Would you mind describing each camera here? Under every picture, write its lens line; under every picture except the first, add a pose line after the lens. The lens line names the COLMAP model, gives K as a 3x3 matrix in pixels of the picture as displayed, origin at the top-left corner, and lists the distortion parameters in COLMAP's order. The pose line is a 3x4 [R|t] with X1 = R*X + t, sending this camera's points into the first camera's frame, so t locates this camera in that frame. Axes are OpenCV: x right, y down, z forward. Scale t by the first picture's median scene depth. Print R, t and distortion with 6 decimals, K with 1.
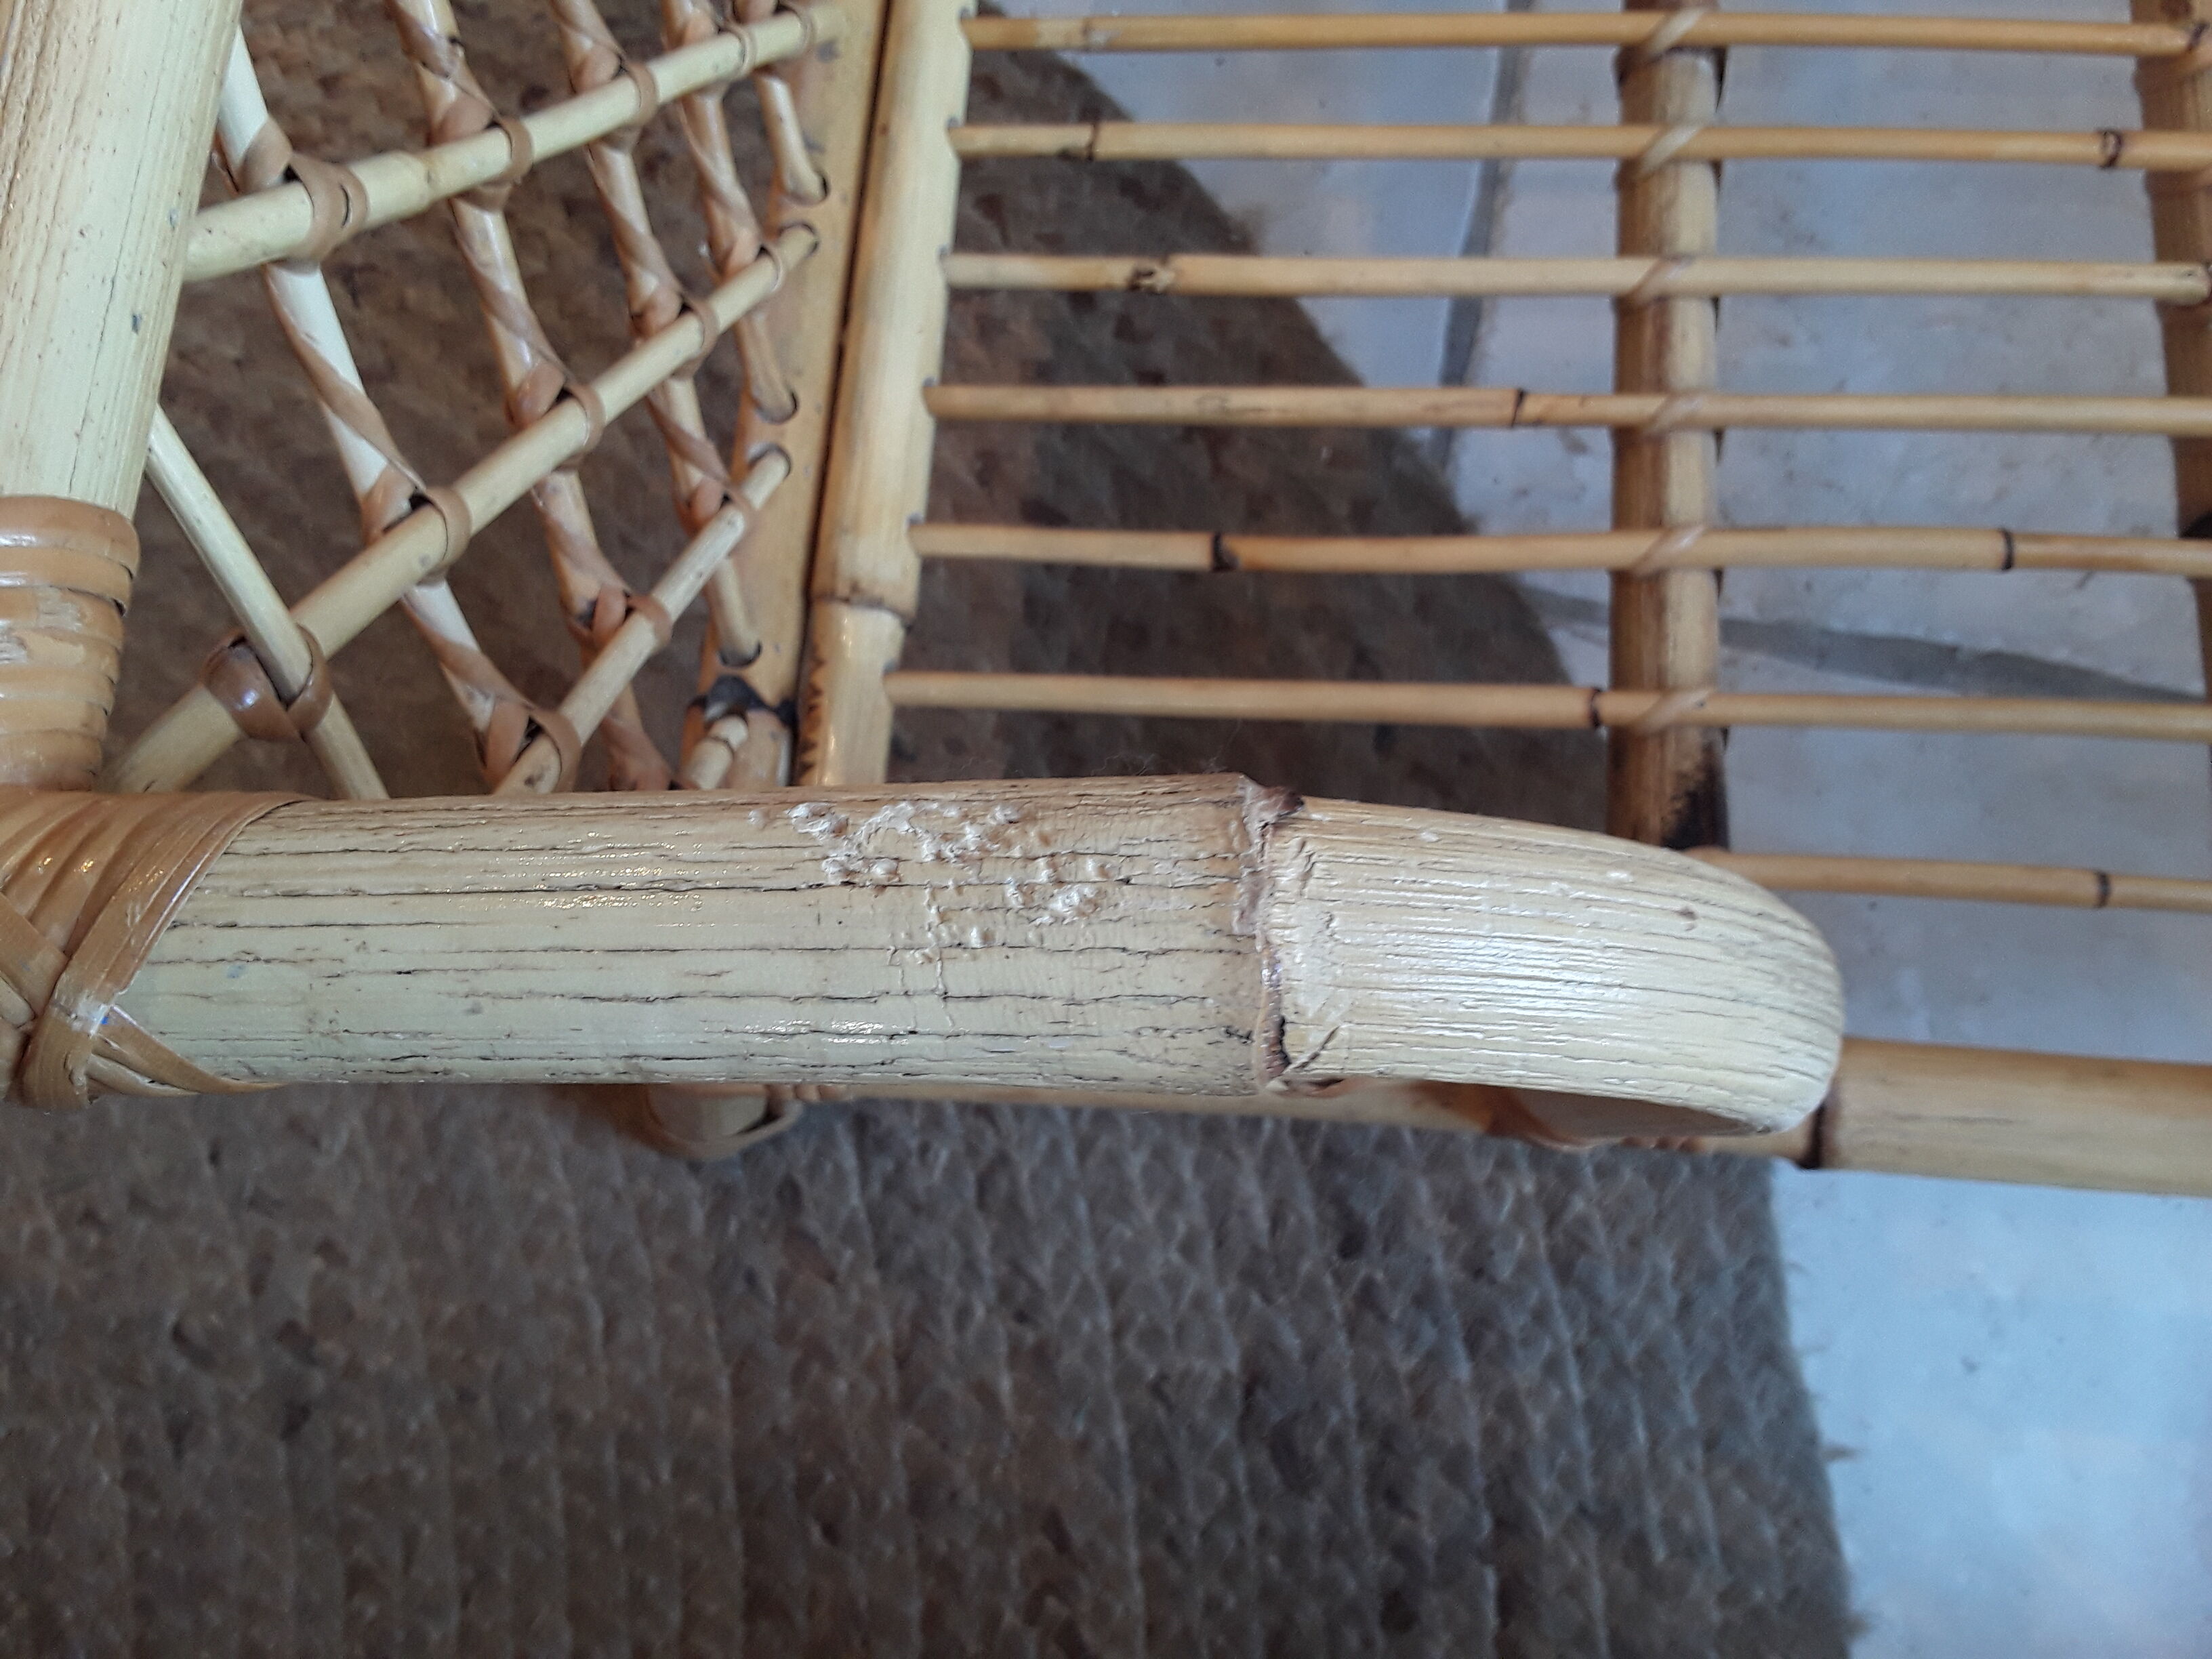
lens RADIAL K [[1761.1, 0, 1106.0], [0, 1761.1, 829.5], [0, 0, 1]] dist [0.096450, -0.138363]
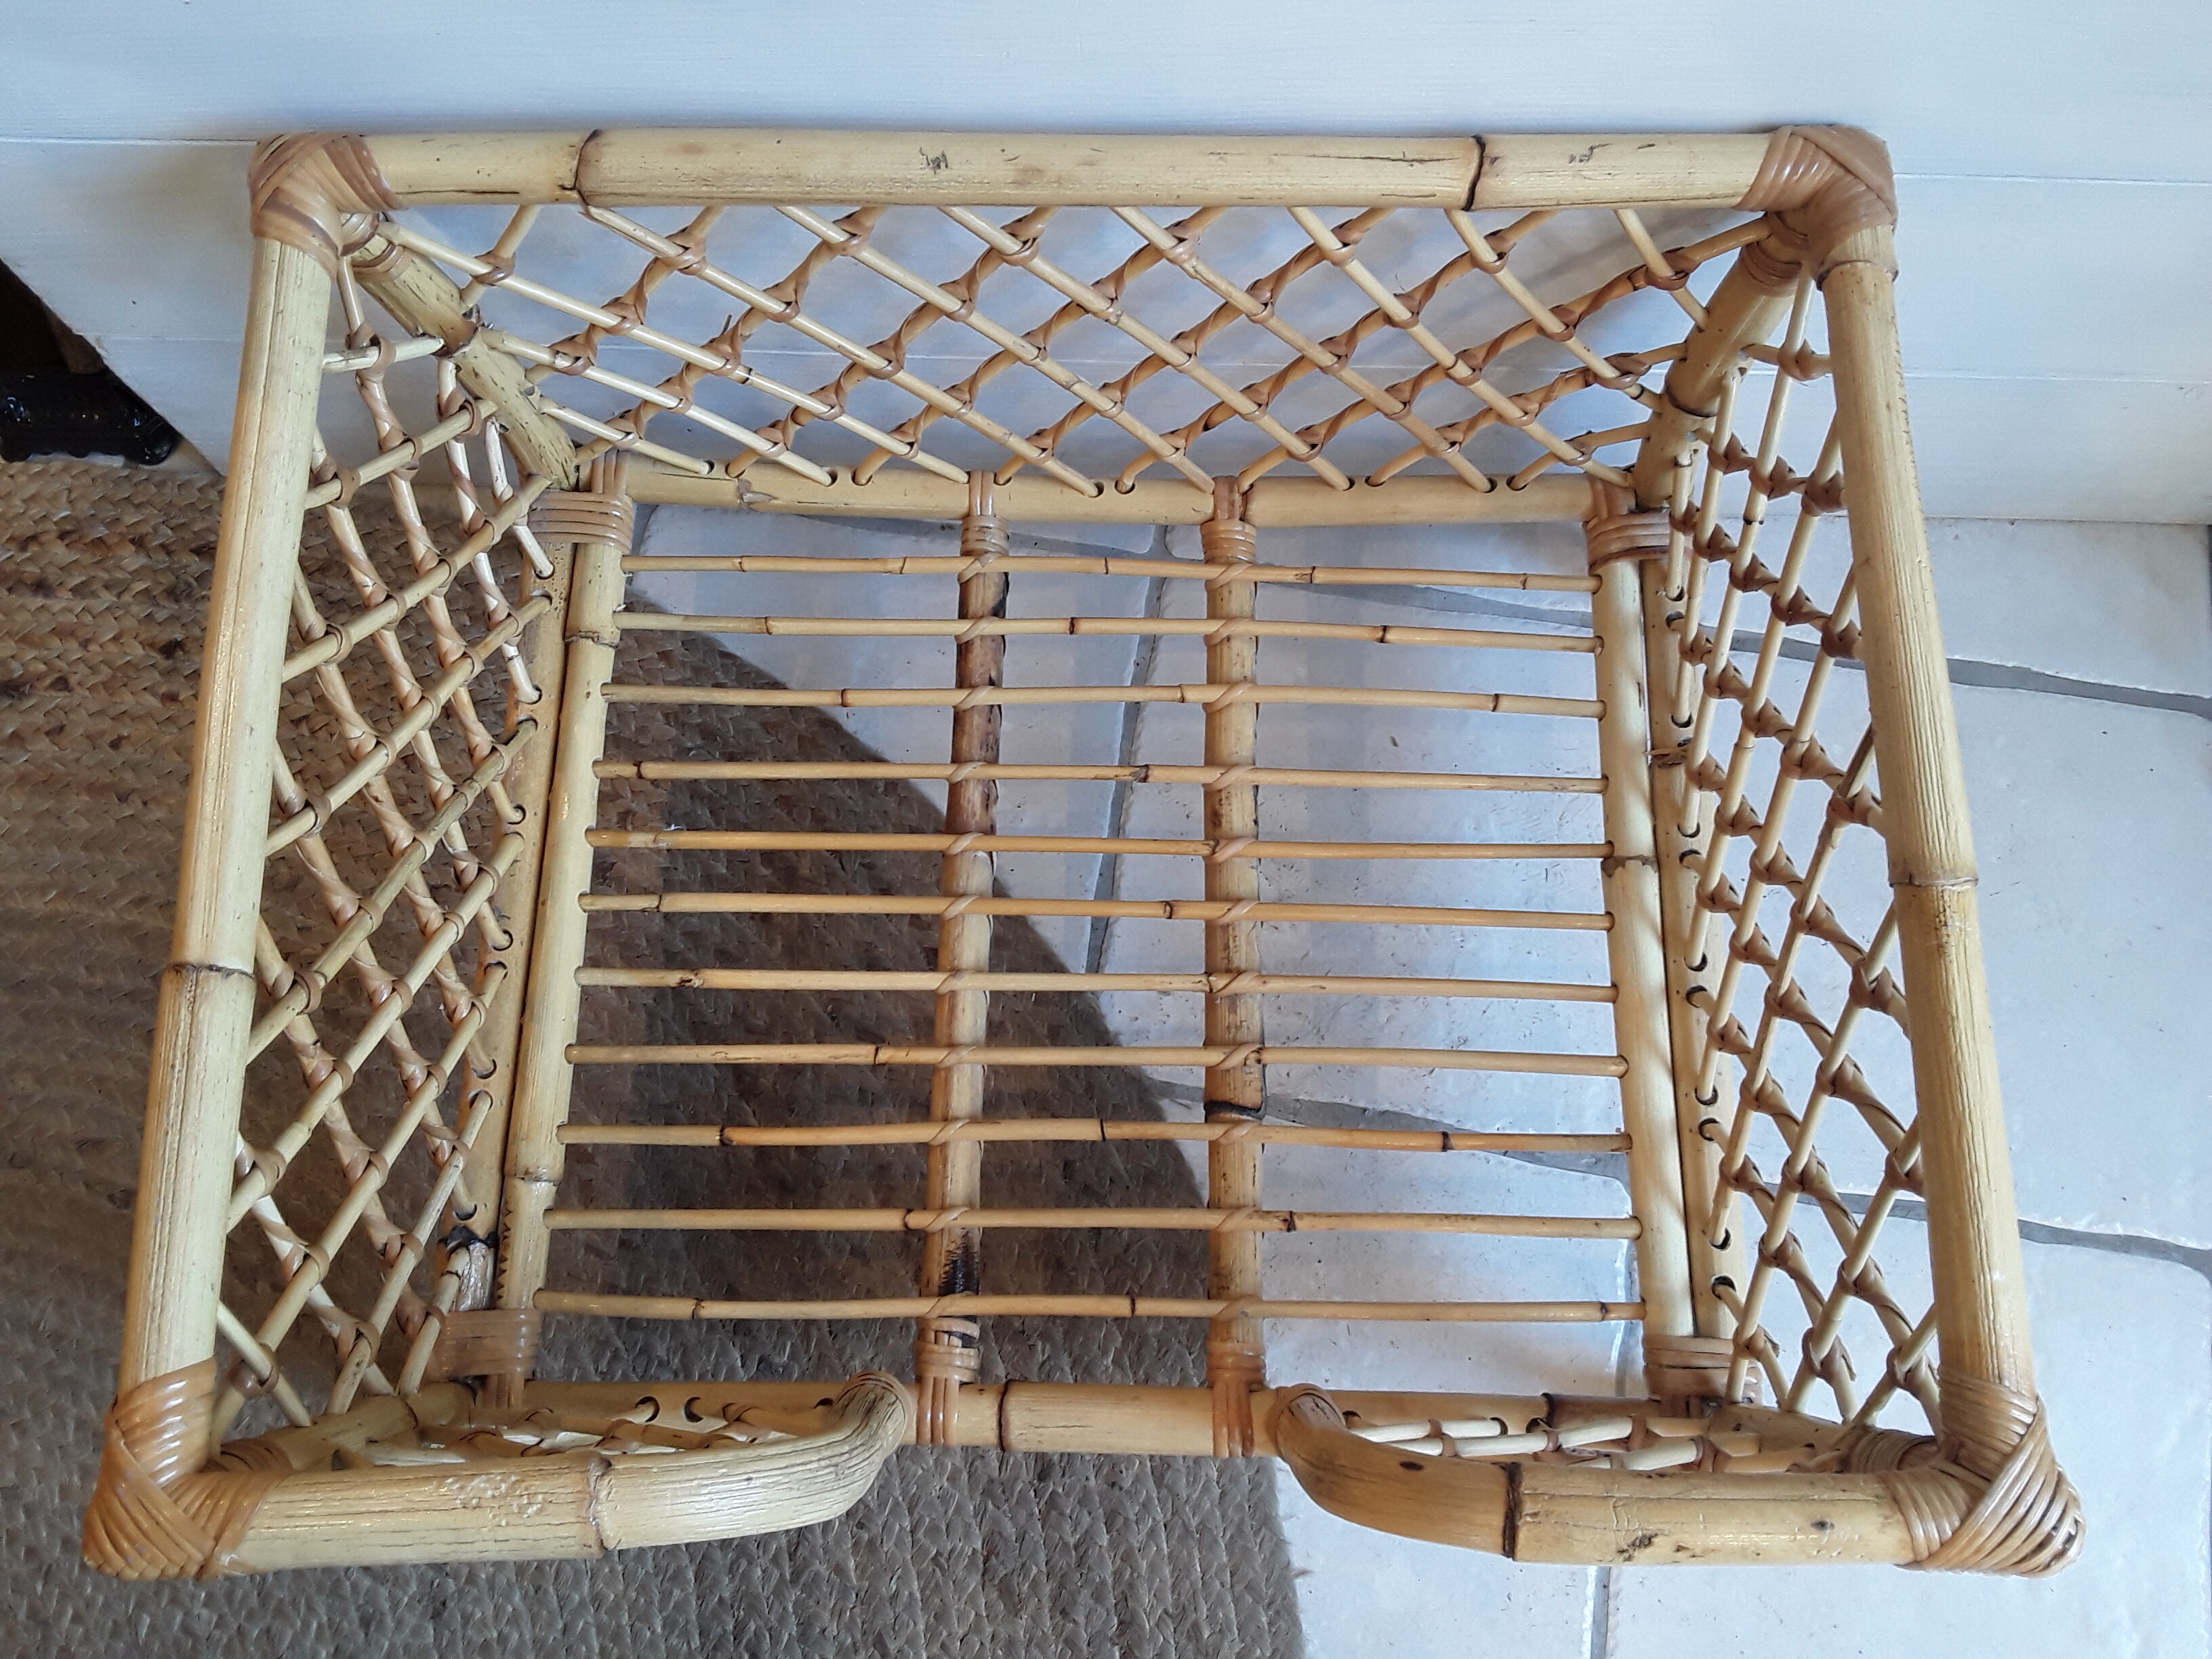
lens RADIAL K [[1761.1, 0, 1106.0], [0, 1761.1, 829.5], [0, 0, 1]] dist [0.096450, -0.138363]
pose [[0.995095, -0.031166, 0.093886, 0.323677], [0.031330, 0.999509, -0.000275, -0.502194], [-0.093832, 0.003215, 0.995583, -1.021604]]
